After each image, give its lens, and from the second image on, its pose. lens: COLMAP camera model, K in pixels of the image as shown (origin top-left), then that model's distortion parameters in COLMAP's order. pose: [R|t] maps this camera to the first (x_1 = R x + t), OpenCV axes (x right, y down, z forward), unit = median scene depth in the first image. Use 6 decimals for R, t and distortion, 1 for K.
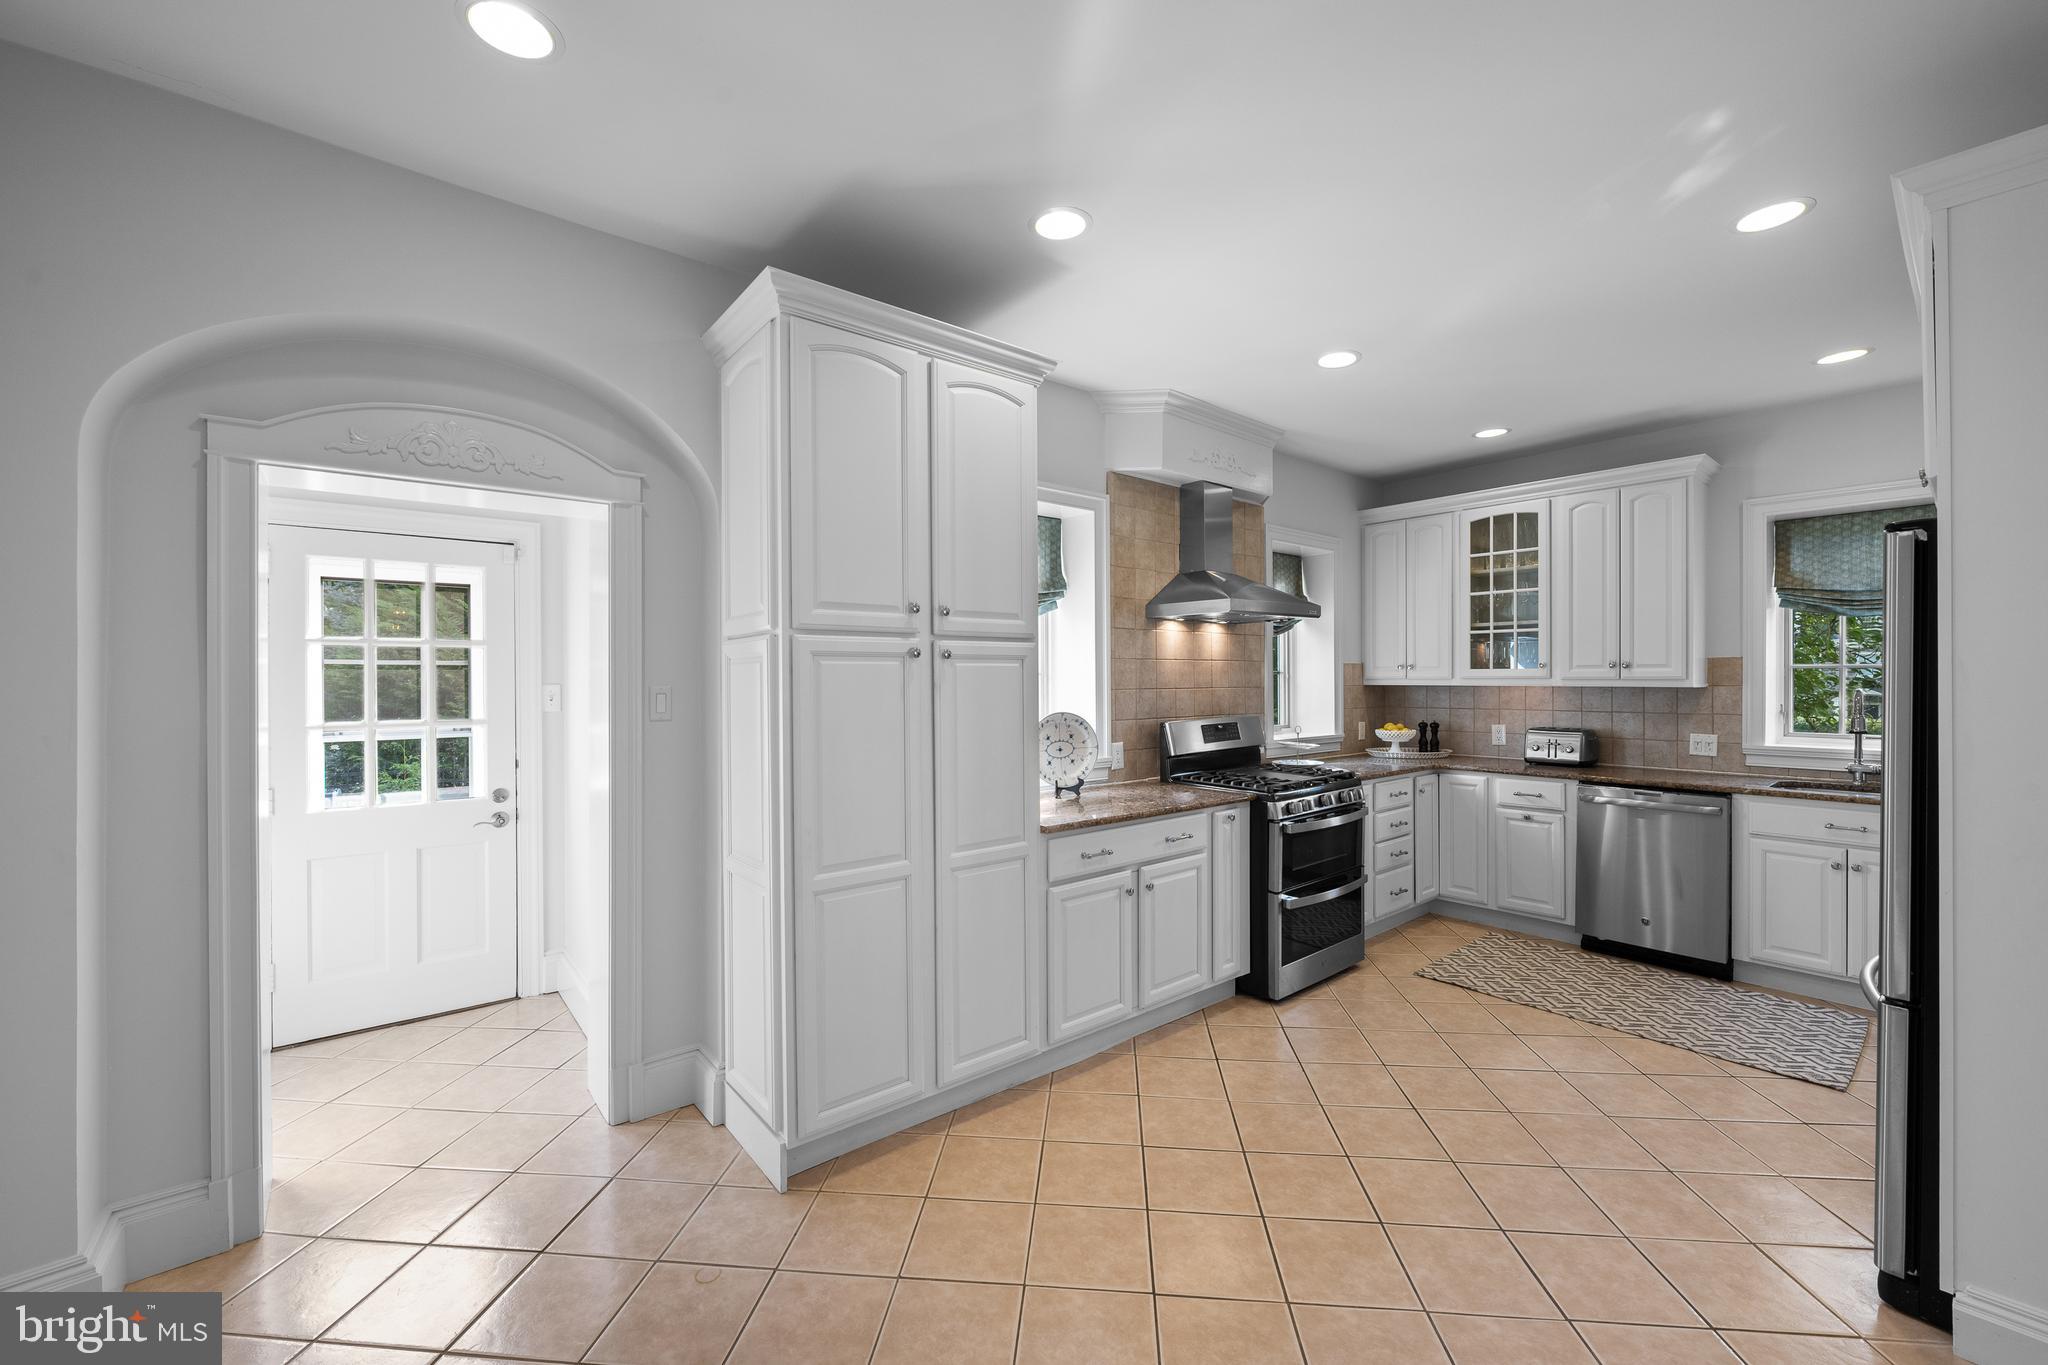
lens RADIAL K [[817.3, 0, 1019.8], [0, 817.3, 678.2], [0, 0, 1]] dist [-0.001503, -0.000079]
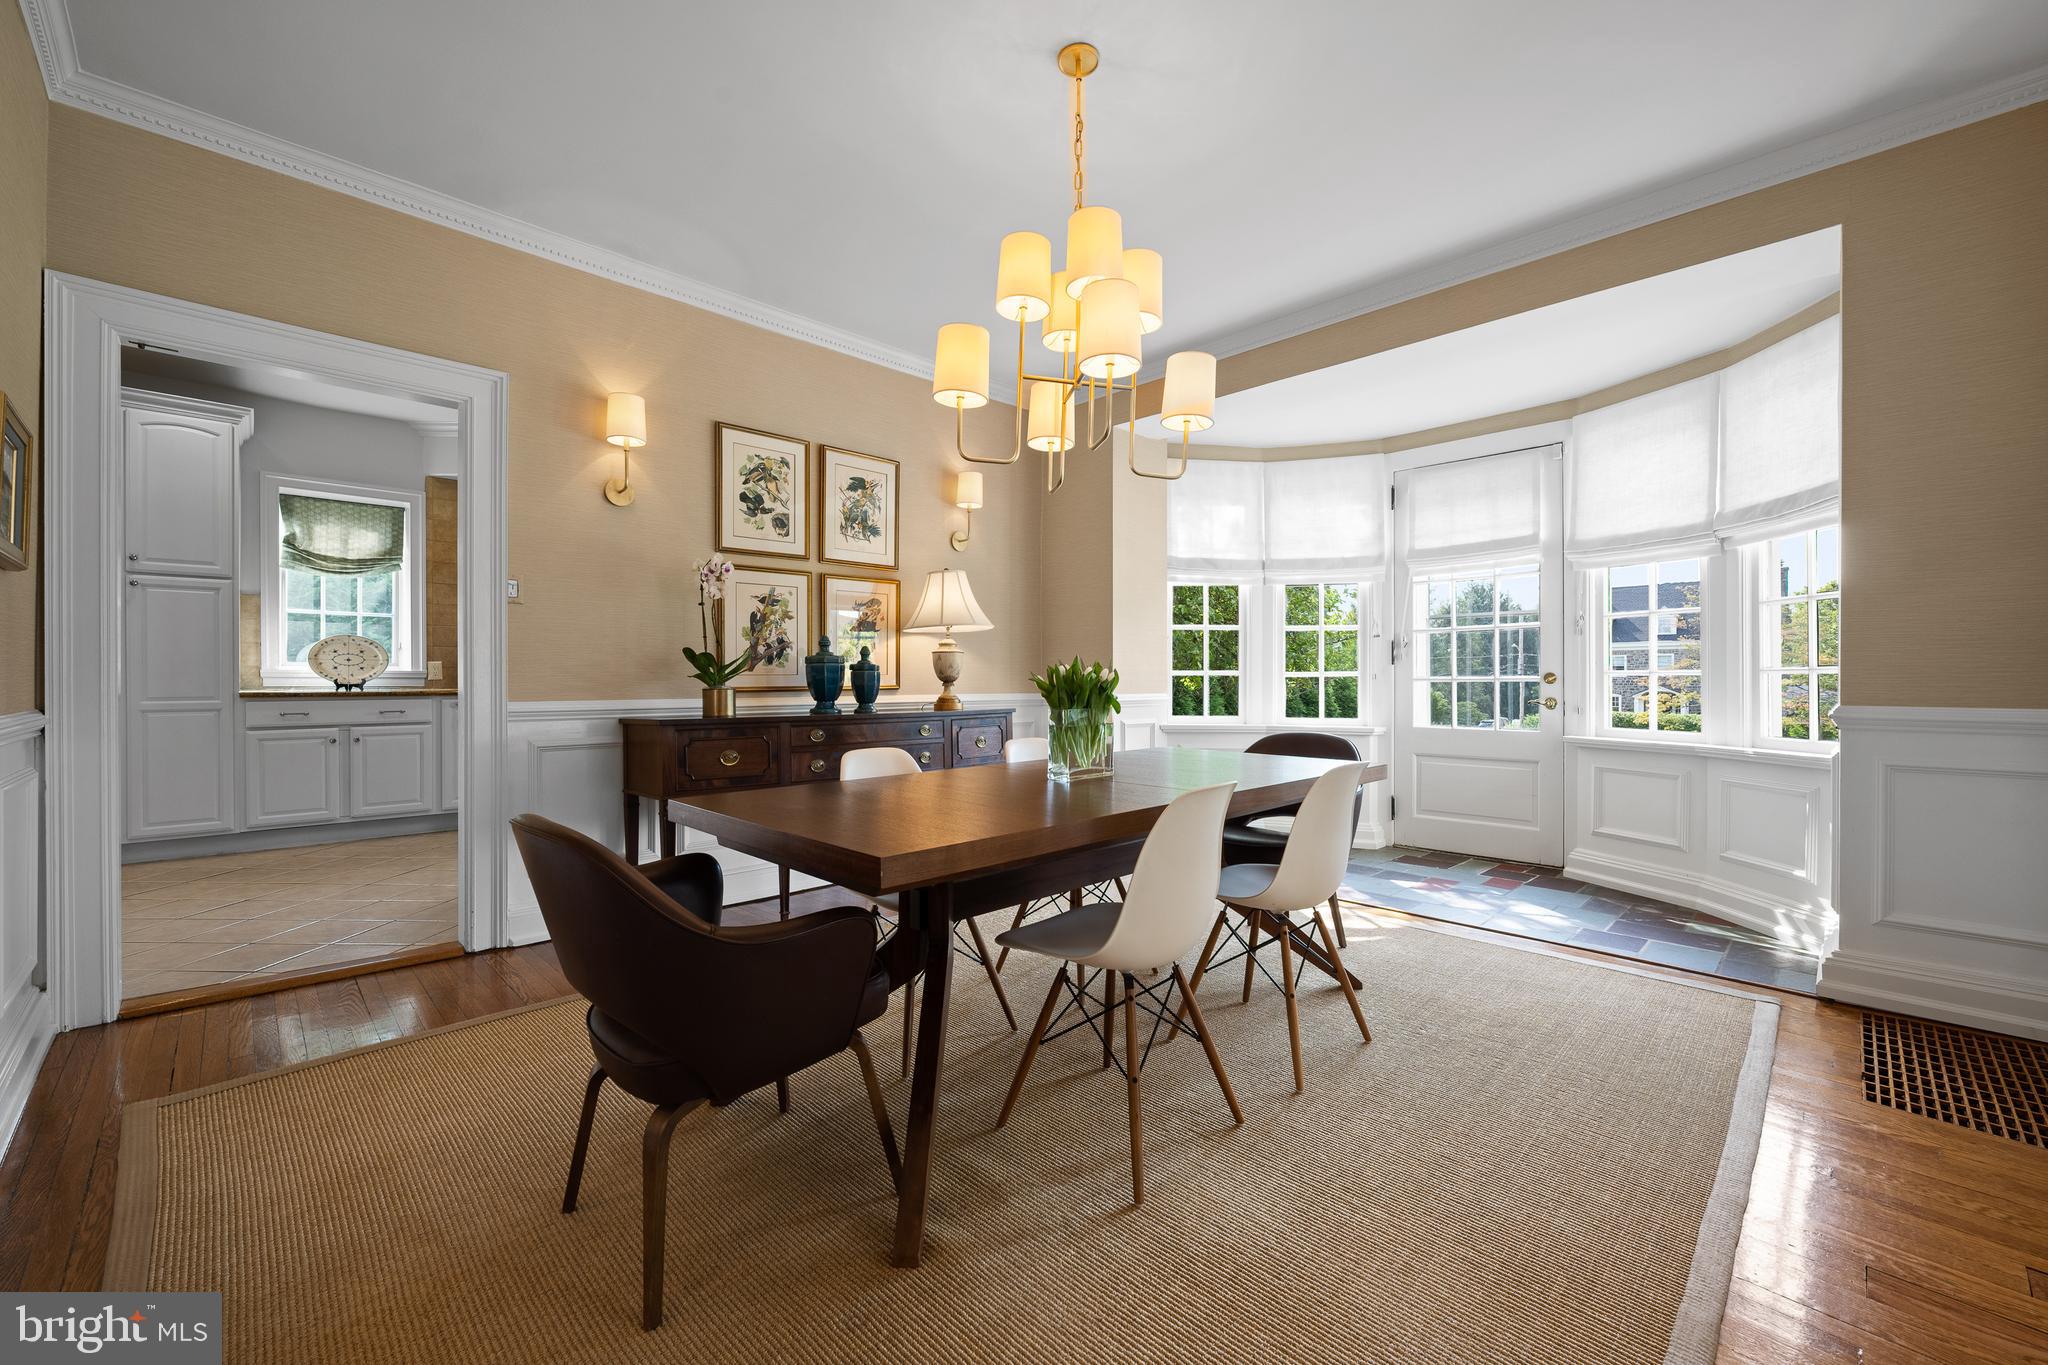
lens RADIAL K [[817.3, 0, 1034.7], [0, 817.3, 680.5], [0, 0, 1]] dist [-0.001503, -0.000079]
pose [[0.996640, 0.007435, 0.081568, 1.046579], [-0.007741, 0.999964, 0.003444, 0.097417], [-0.081540, -0.004064, 0.996662, -0.534926]]
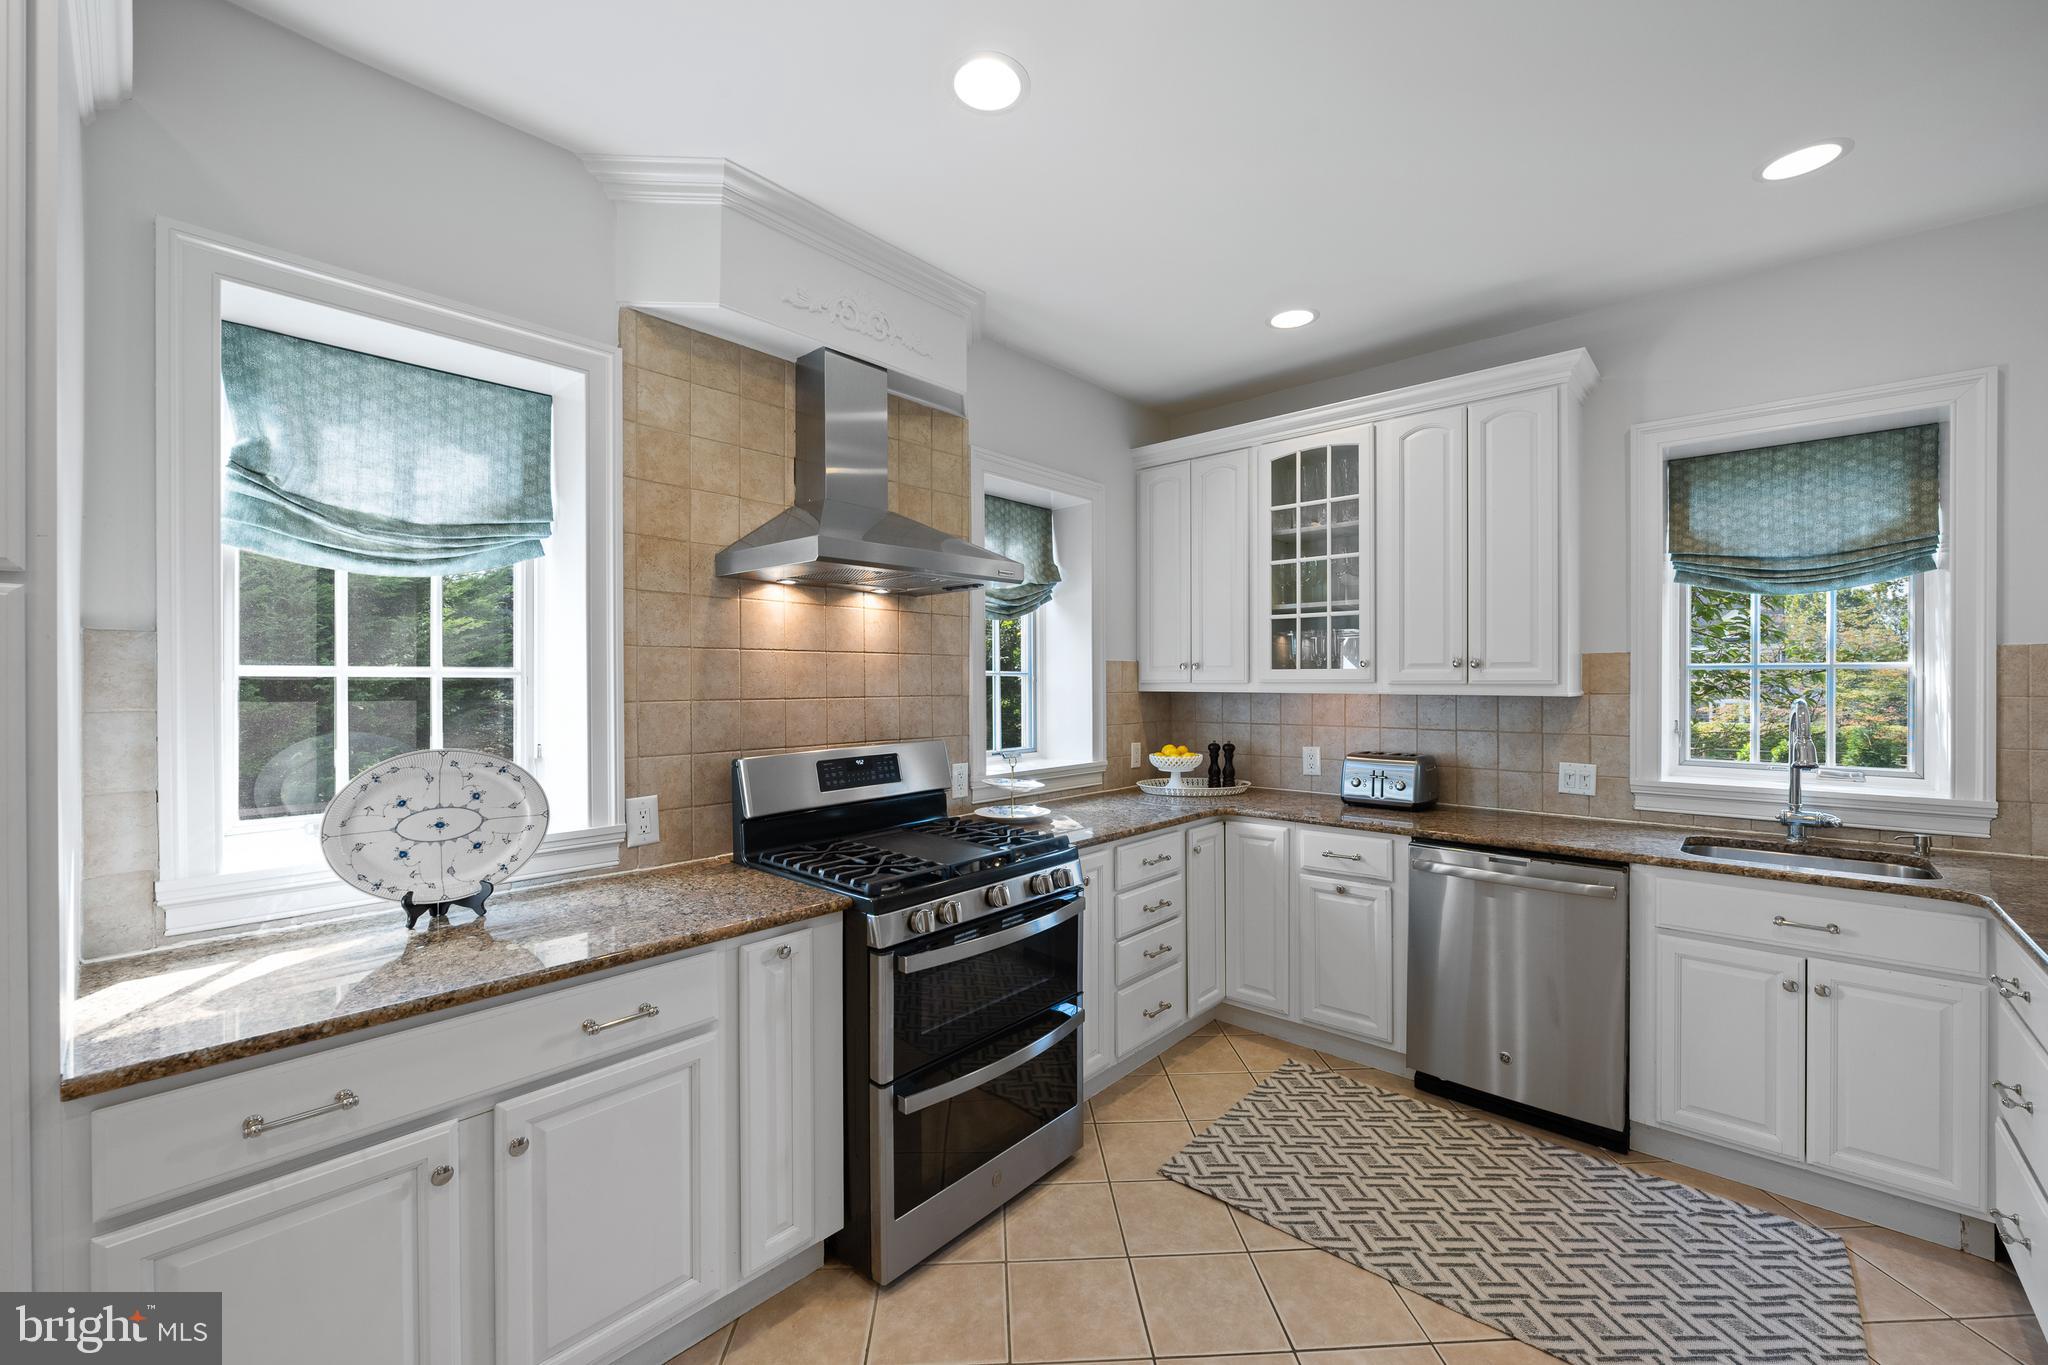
lens RADIAL K [[817.3, 0, 1017.2], [0, 817.3, 677.7], [0, 0, 1]] dist [-0.001503, -0.000079]
pose [[0.990182, 0.002398, 0.139761, 0.286647], [-0.001778, 0.999988, -0.004566, -0.000358], [-0.139771, 0.004272, 0.990175, 0.404246]]
